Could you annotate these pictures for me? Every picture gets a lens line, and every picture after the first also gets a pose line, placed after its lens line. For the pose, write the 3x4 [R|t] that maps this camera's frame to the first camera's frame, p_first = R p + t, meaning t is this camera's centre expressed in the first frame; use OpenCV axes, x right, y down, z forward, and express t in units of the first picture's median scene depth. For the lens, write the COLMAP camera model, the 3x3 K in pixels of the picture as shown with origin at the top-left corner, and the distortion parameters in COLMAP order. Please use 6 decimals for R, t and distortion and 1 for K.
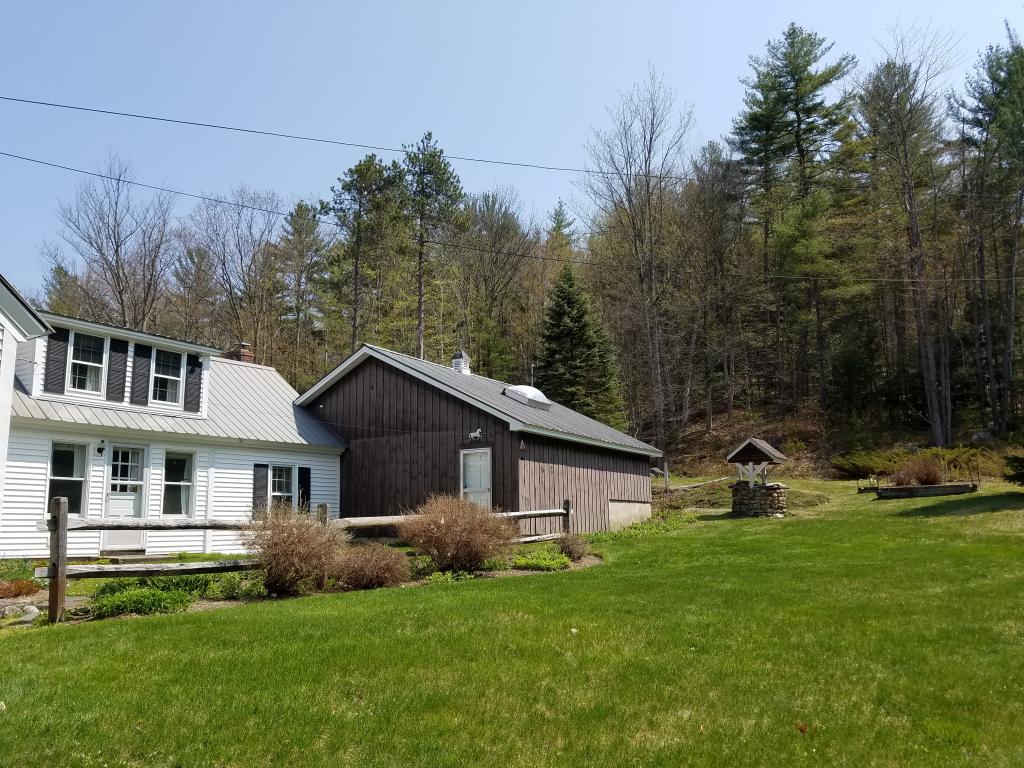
lens RADIAL K [[765.8, 0, 511.2], [0, 765.8, 403.7], [0, 0, 1]] dist [0.101159, -0.135878]
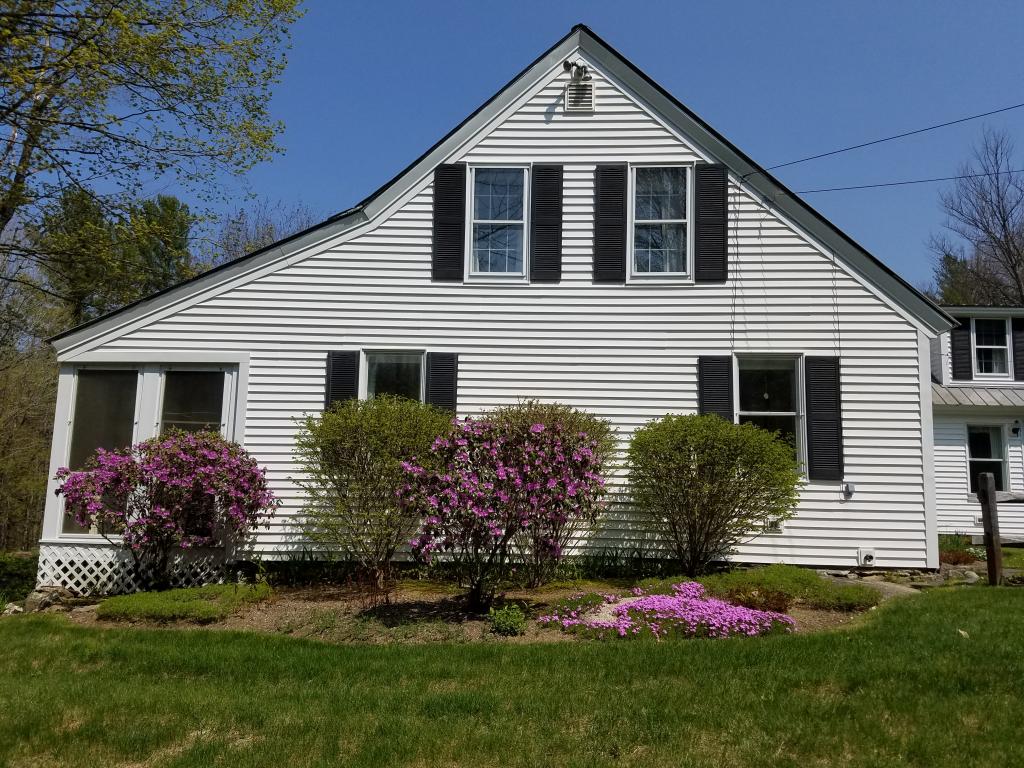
lens RADIAL K [[765.8, 0, 511.2], [0, 765.8, 403.7], [0, 0, 1]] dist [0.101159, -0.135878]
pose [[0.491380, -0.089561, -0.866328, 0.026590], [0.105786, 0.993472, -0.042703, -0.000677], [0.864497, -0.070662, 0.497647, -0.057983]]
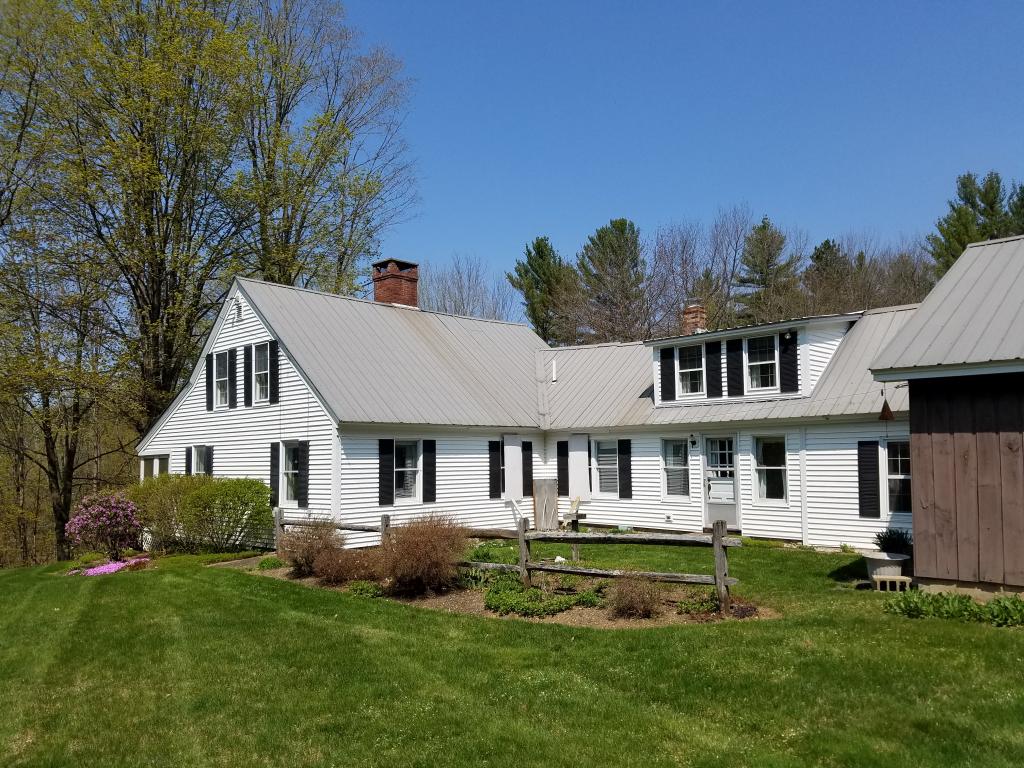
lens RADIAL K [[765.8, 0, 511.2], [0, 765.8, 403.7], [0, 0, 1]] dist [0.101159, -0.135878]
pose [[-0.183021, -0.062534, -0.981118, 0.635230], [0.166412, 0.981603, -0.093608, 0.060971], [0.968922, -0.180403, -0.169248, 0.887113]]
